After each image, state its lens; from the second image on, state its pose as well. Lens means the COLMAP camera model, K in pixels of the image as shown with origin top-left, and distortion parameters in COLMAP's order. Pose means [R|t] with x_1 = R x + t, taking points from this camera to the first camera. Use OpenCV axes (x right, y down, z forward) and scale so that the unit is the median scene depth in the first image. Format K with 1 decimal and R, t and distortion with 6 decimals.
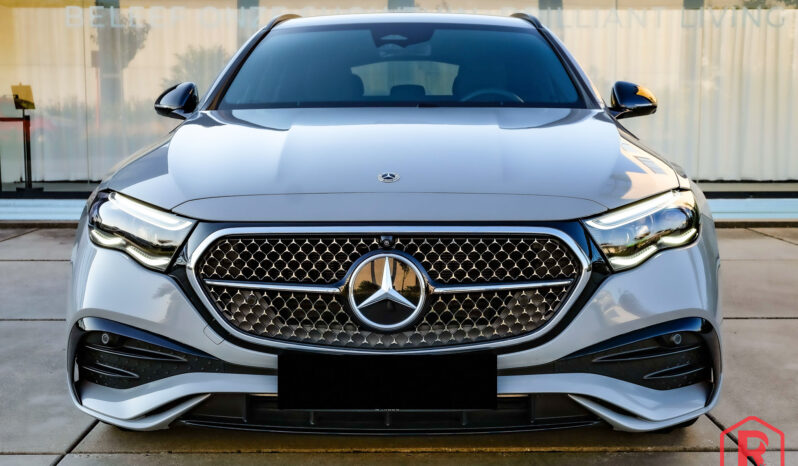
lens RADIAL K [[1084.4, 0, 398.9], [0, 1084.4, 232.8], [0, 0, 1]] dist [-0.117164, 0.000000]
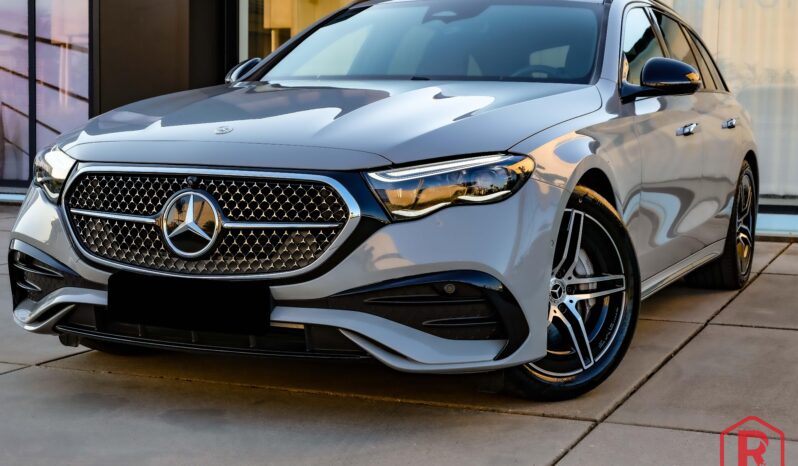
lens RADIAL K [[1287.7, 0, 399.0], [0, 1287.7, 233.2], [0, 0, 1]] dist [-0.152355, 0.000000]
pose [[0.933292, 0.056463, -0.354653, 0.685732], [-0.062948, 0.997994, -0.006765, 0.058464], [0.353559, 0.028639, 0.934974, -0.212688]]
